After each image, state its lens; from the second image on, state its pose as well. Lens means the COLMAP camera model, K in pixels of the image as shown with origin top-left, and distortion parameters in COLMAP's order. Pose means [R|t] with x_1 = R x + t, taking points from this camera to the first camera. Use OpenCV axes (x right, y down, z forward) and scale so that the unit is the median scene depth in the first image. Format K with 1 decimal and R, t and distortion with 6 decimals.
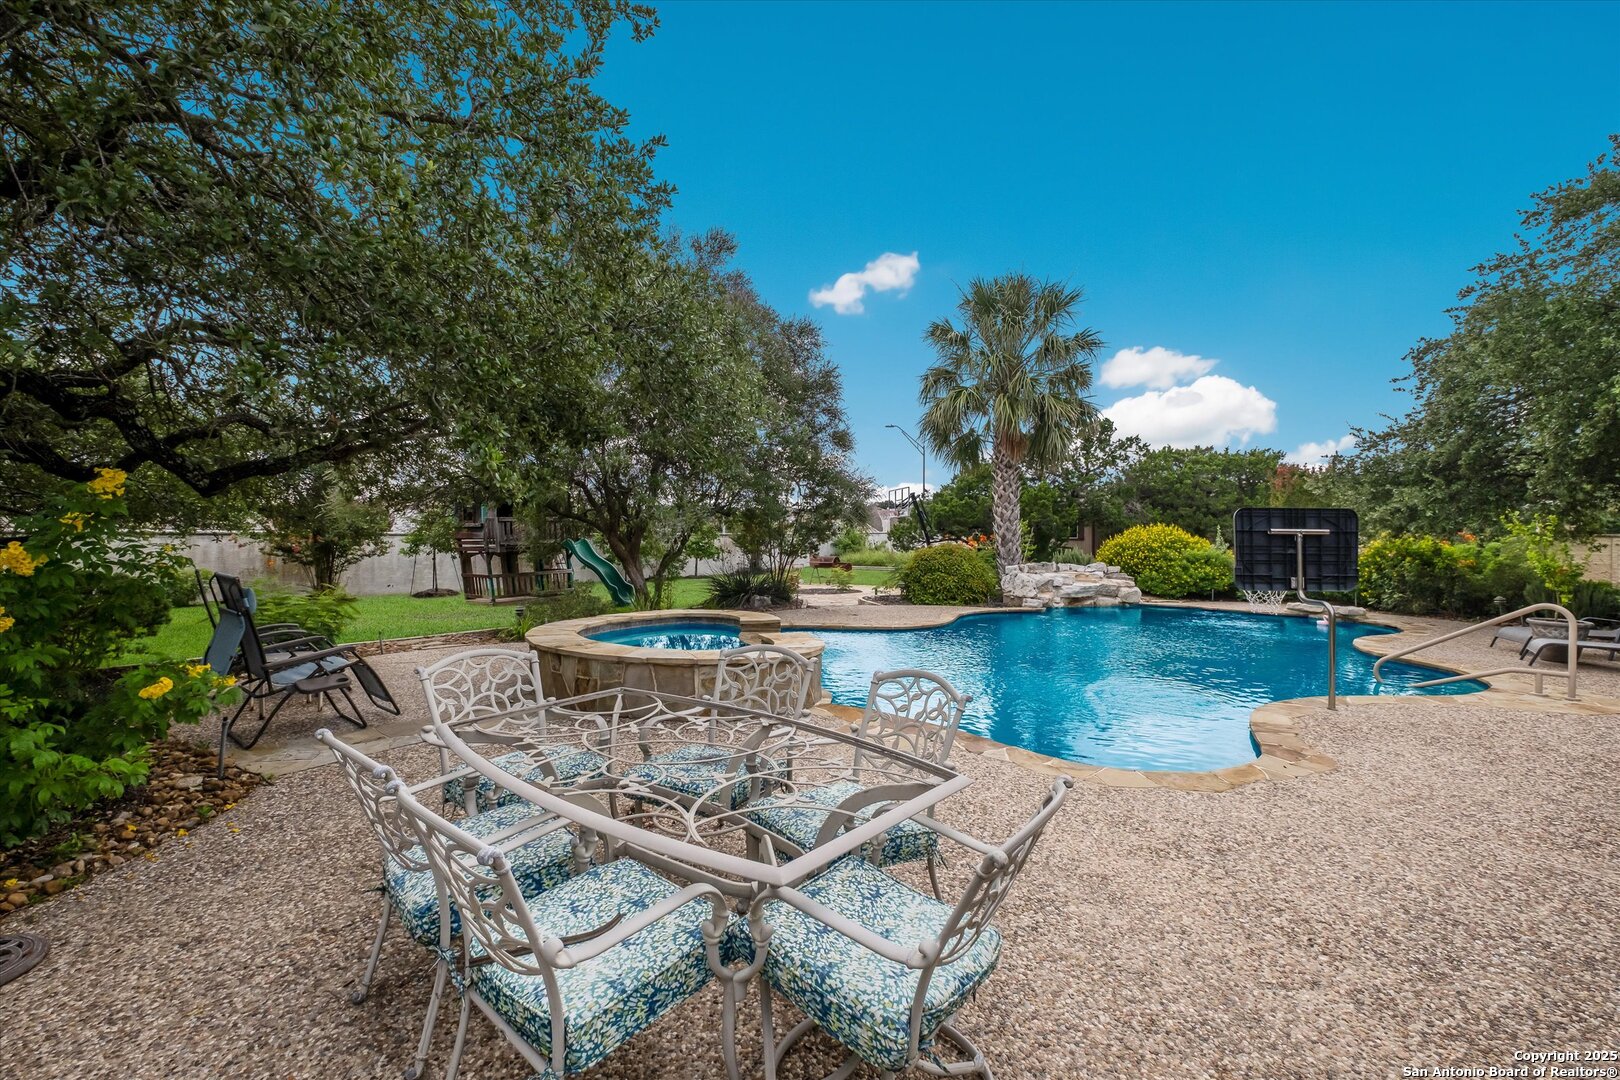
lens RADIAL K [[698.4, 0, 814.5], [0, 698.4, 540.3], [0, 0, 1]] dist [0.004051, -0.003919]
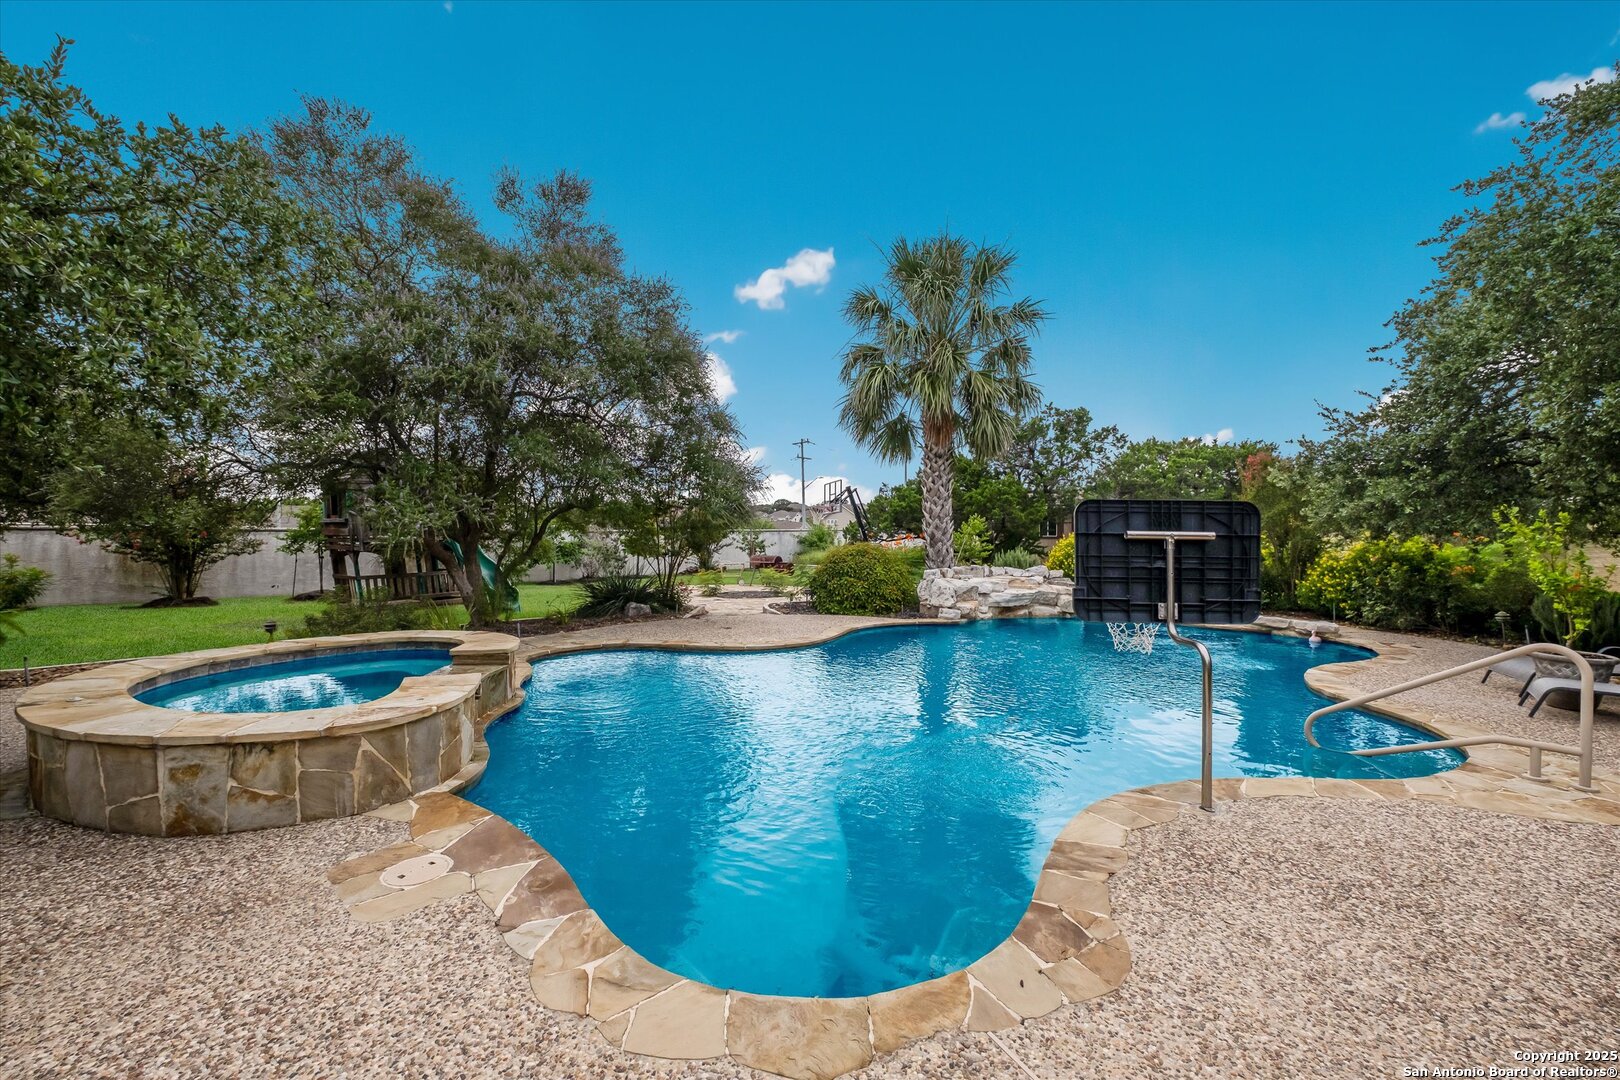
lens RADIAL K [[698.4, 0, 808.2], [0, 698.4, 536.8], [0, 0, 1]] dist [0.004051, -0.003919]
pose [[0.999800, 0.003621, -0.019656, 0.155459], [-0.003614, 0.999993, 0.000370, -0.004278], [0.019657, -0.000299, 0.999807, 0.139757]]
